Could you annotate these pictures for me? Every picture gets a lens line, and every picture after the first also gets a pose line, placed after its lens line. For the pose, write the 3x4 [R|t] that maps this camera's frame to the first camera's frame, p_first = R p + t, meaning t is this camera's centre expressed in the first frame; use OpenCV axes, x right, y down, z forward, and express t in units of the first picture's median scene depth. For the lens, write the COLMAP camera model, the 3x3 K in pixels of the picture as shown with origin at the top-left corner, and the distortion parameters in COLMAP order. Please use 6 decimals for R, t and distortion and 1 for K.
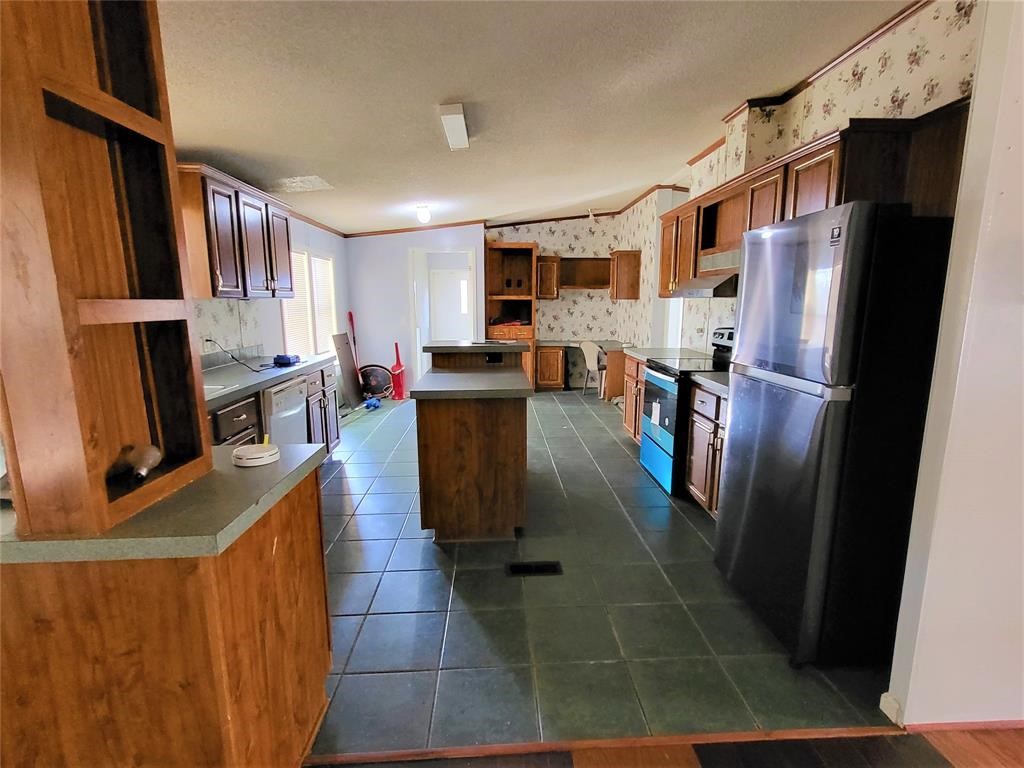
lens RADIAL K [[502.7, 0, 523.6], [0, 502.7, 390.1], [0, 0, 1]] dist [0.001797, -0.000249]
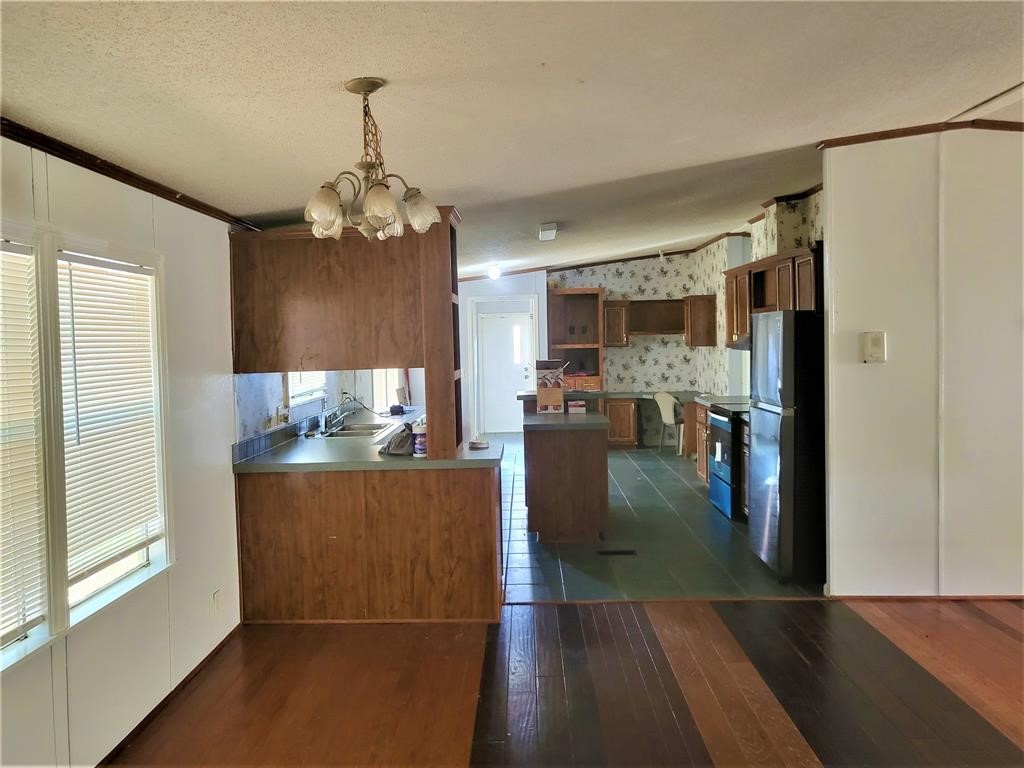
lens RADIAL K [[779.8, 0, 509.9], [0, 779.8, 365.9], [0, 0, 1]] dist [-0.000974, -0.001859]
pose [[0.996403, -0.018071, -0.082790, -0.036559], [0.006323, 0.990127, -0.140027, 0.064573], [0.084503, 0.139000, 0.986680, -0.526179]]
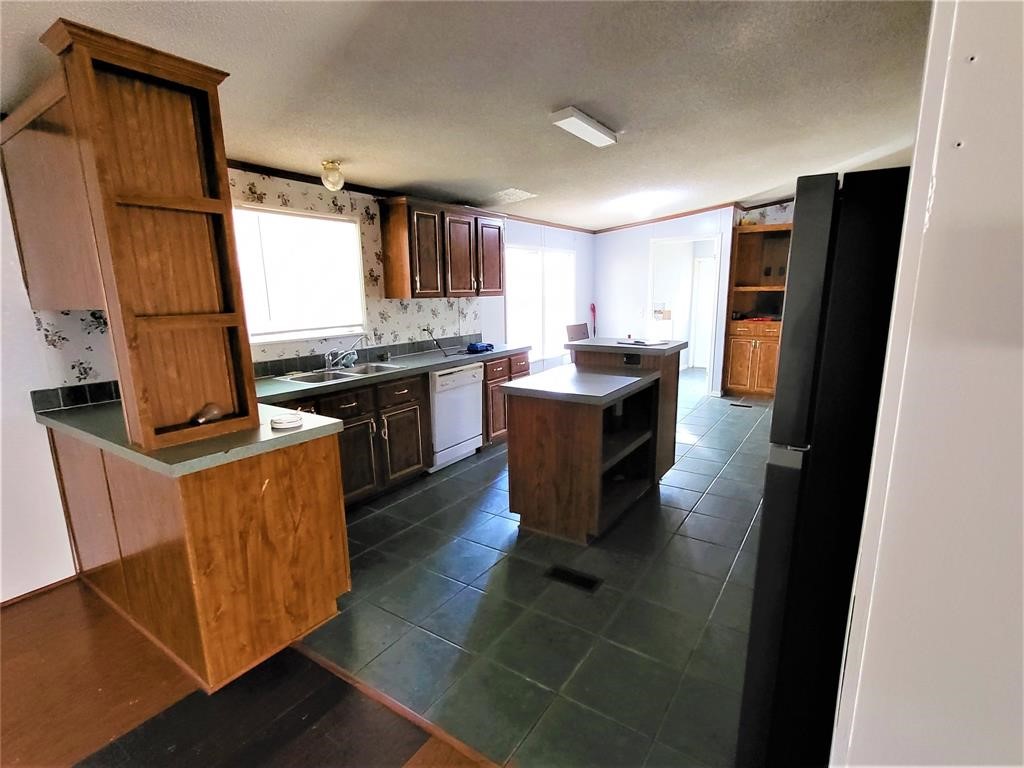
lens RADIAL K [[502.7, 0, 523.6], [0, 502.7, 390.1], [0, 0, 1]] dist [0.001797, -0.000249]
pose [[0.803331, 0.109199, -0.585436, 0.224936], [-0.092397, 0.993995, 0.058620, -0.027828], [0.588321, 0.007002, 0.808597, 0.067104]]
